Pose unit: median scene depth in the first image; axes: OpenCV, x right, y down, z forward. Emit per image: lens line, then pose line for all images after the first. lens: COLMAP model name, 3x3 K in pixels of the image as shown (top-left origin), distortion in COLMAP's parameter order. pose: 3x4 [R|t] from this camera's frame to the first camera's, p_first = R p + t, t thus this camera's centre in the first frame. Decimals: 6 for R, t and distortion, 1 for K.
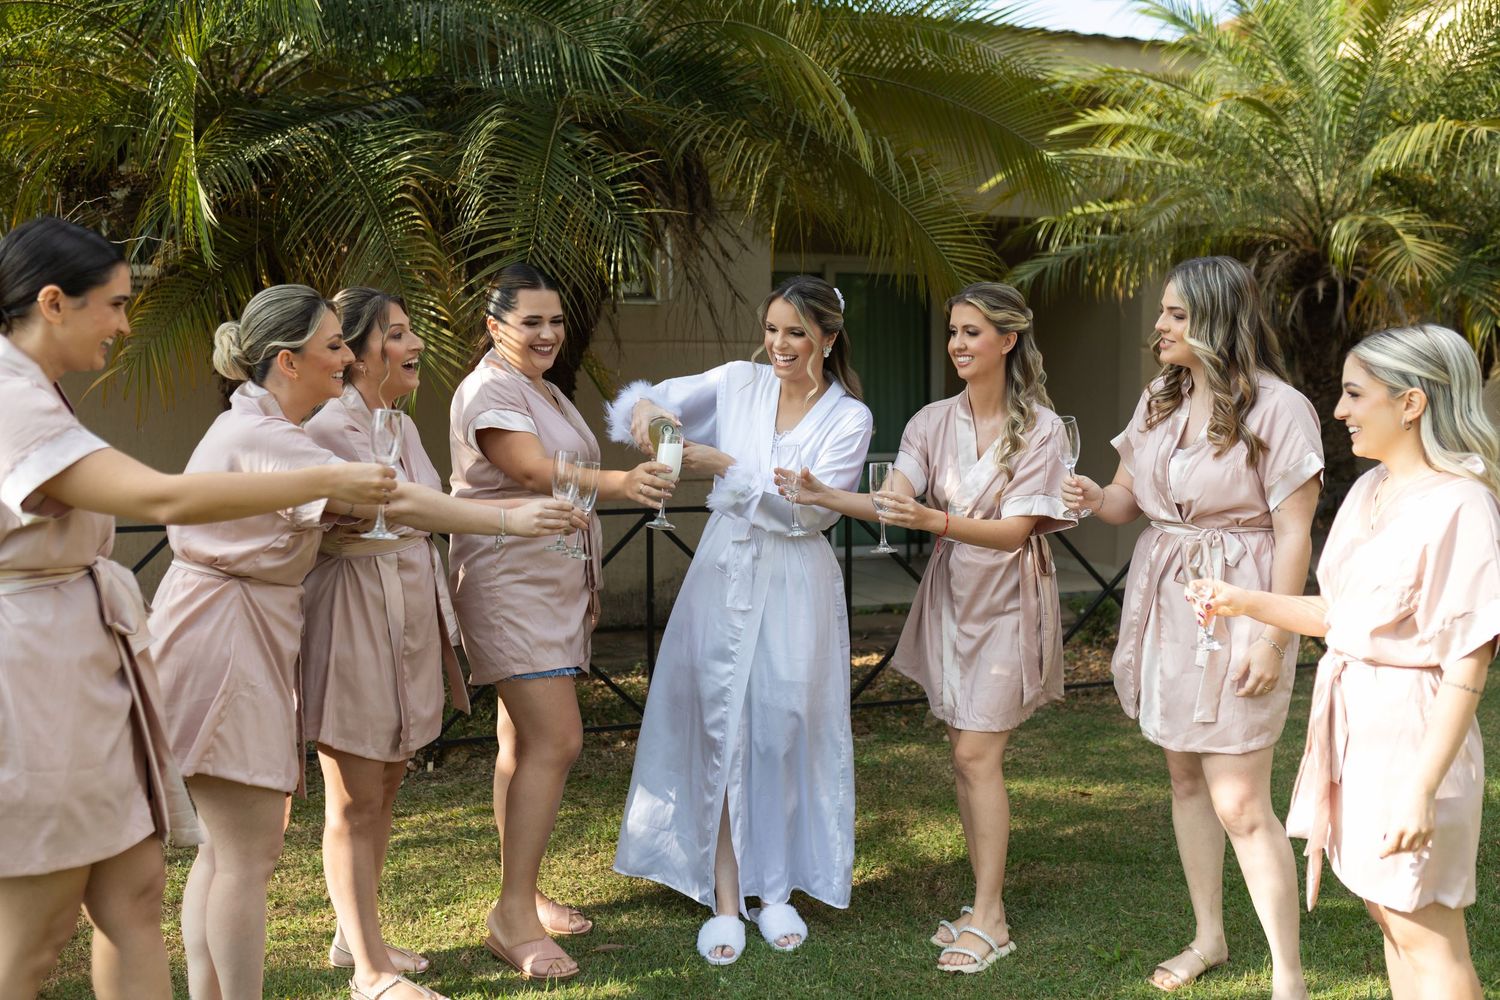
lens RADIAL K [[1549.0, 0, 767.2], [0, 1549.0, 513.4], [0, 0, 1]] dist [-0.017472, -0.004683]
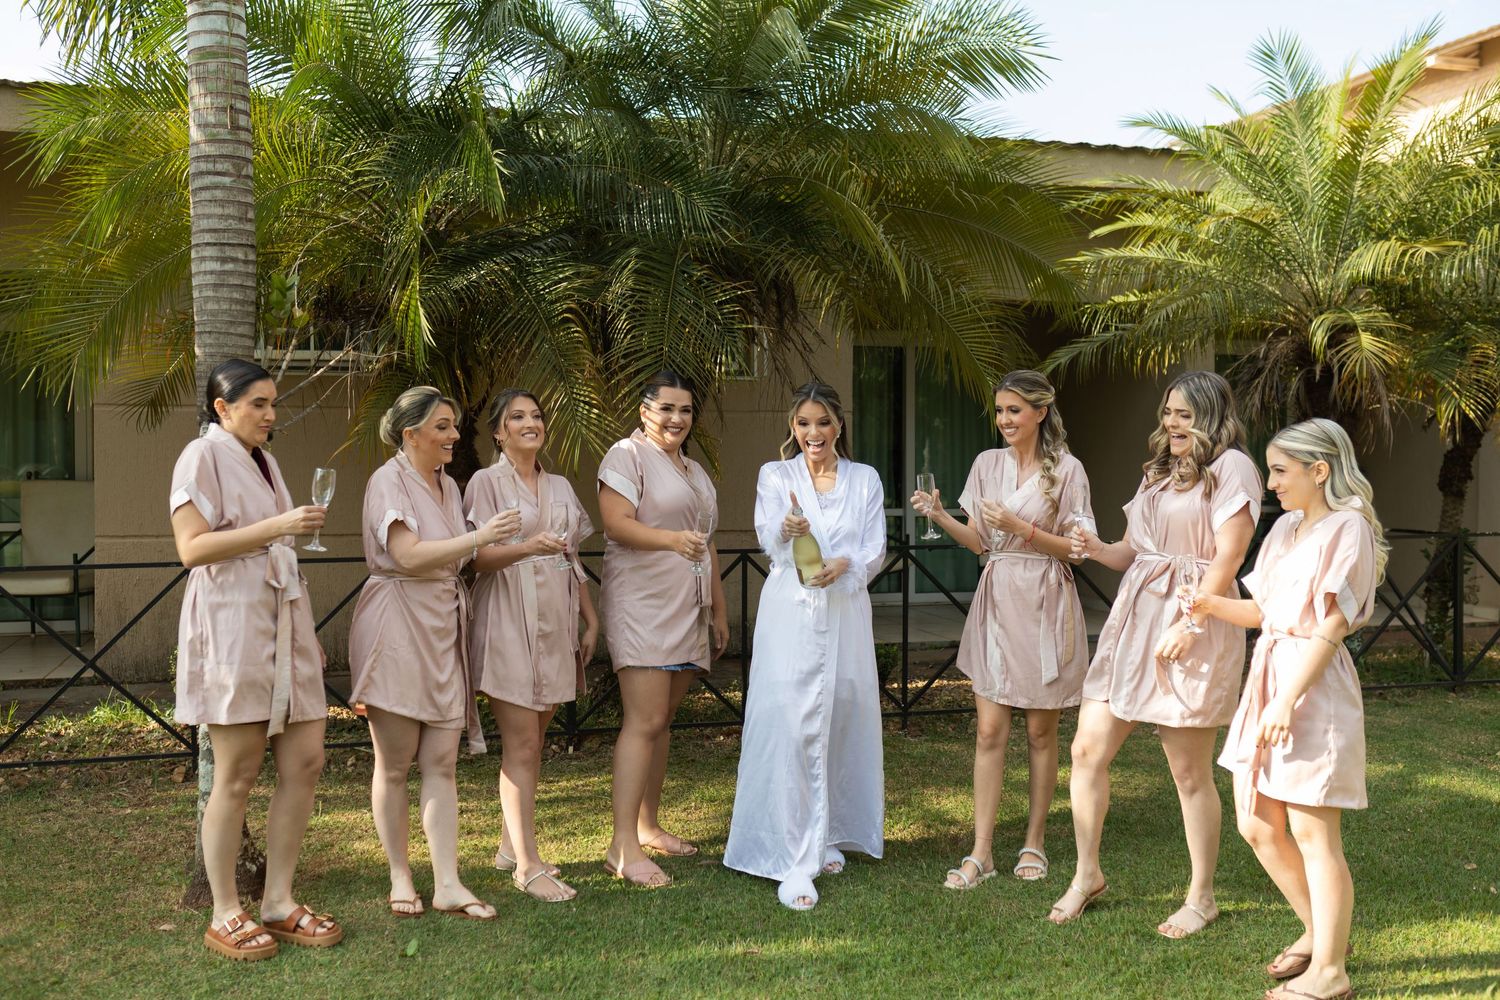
lens RADIAL K [[1629.4, 0, 750.0], [0, 1629.4, 500.0], [0, 0, 1]] dist [-0.014364, 0.025396]
pose [[0.997054, 0.007936, -0.076290, 0.030404], [-0.011211, 0.999030, -0.042591, 0.013326], [0.075878, 0.043321, 0.996176, -0.333475]]
